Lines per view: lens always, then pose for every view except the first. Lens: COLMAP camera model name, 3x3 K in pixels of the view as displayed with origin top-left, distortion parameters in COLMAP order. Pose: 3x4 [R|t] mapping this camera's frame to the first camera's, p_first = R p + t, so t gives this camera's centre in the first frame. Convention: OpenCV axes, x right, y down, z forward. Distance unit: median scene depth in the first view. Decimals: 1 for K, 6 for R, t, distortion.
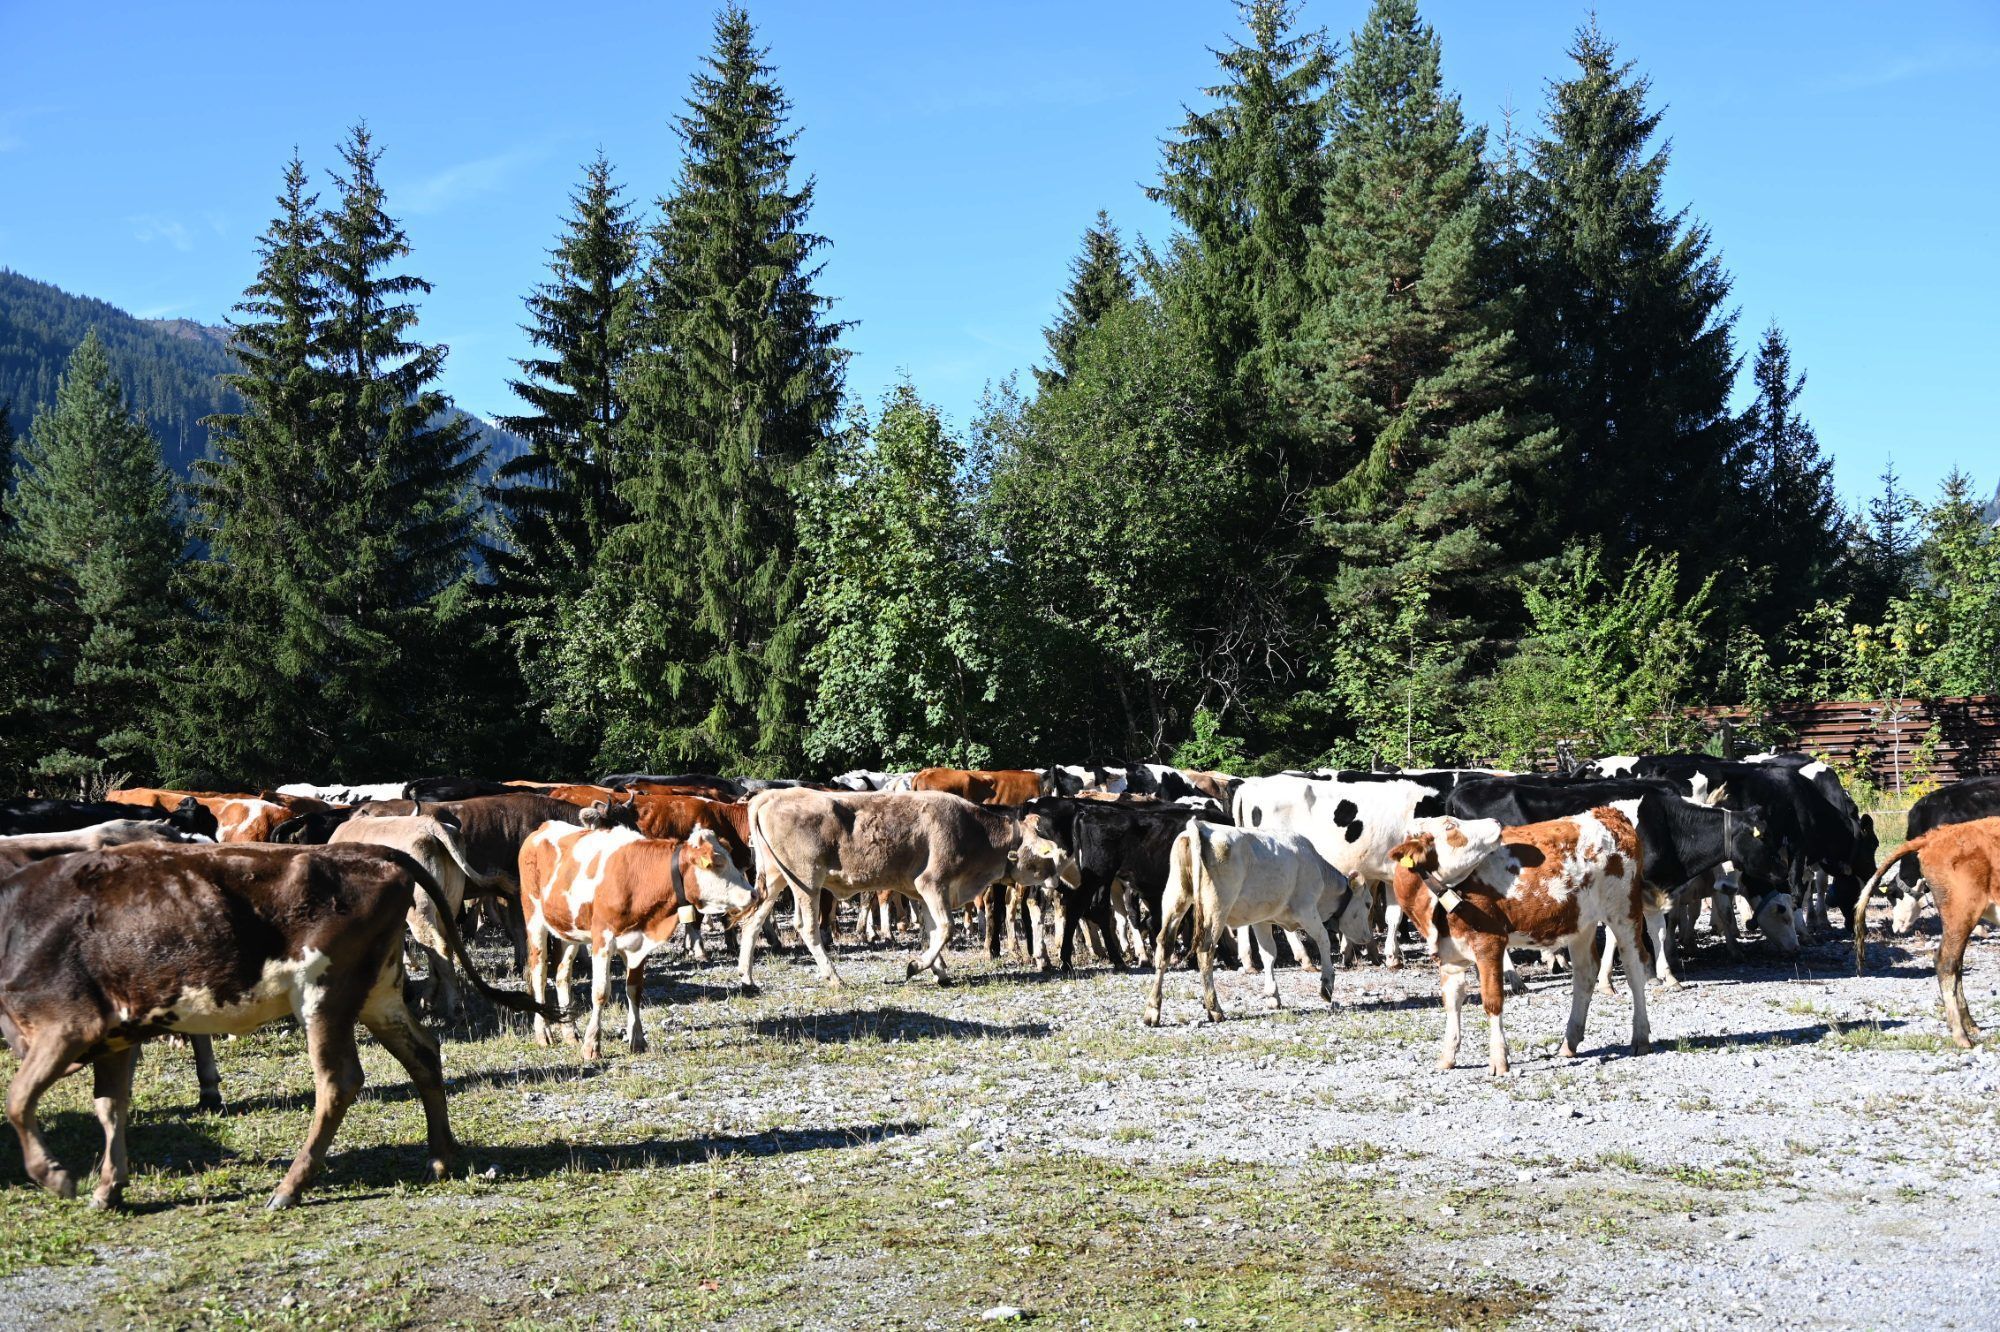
lens RADIAL K [[2428.4, 0, 1000.0], [0, 2428.4, 666.0], [0, 0, 1]] dist [0.003252, 0.007603]
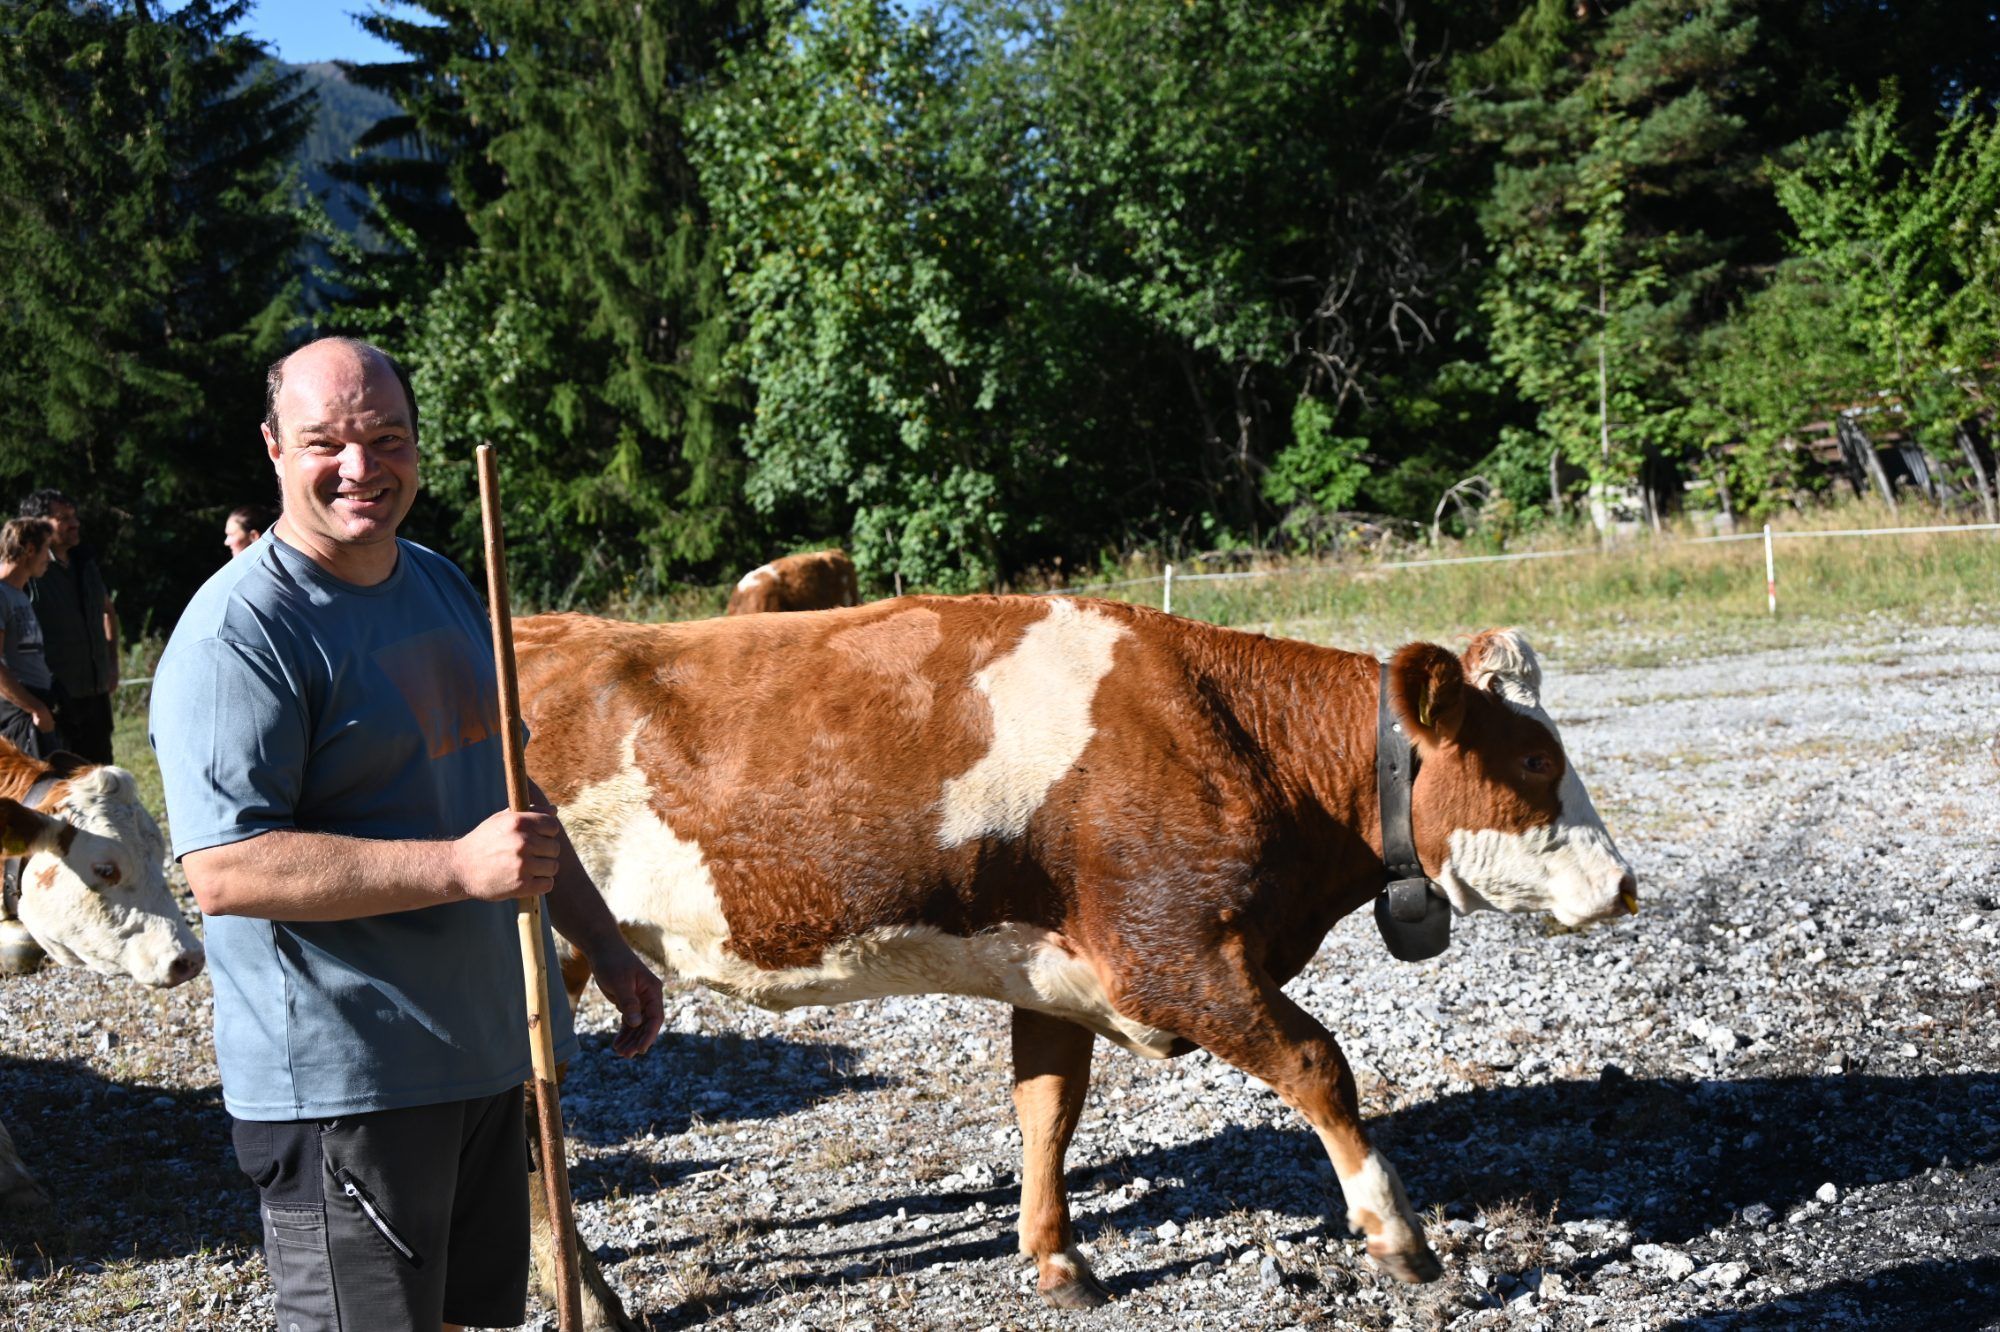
lens RADIAL K [[2579.8, 0, 1000.0], [0, 2579.8, 666.0], [0, 0, 1]] dist [-0.008832, 0.030251]
pose [[0.991838, -0.056926, -0.114089, 0.077838], [0.068928, 0.992167, 0.104179, 0.010761], [0.107265, -0.111193, 0.987993, 0.274300]]
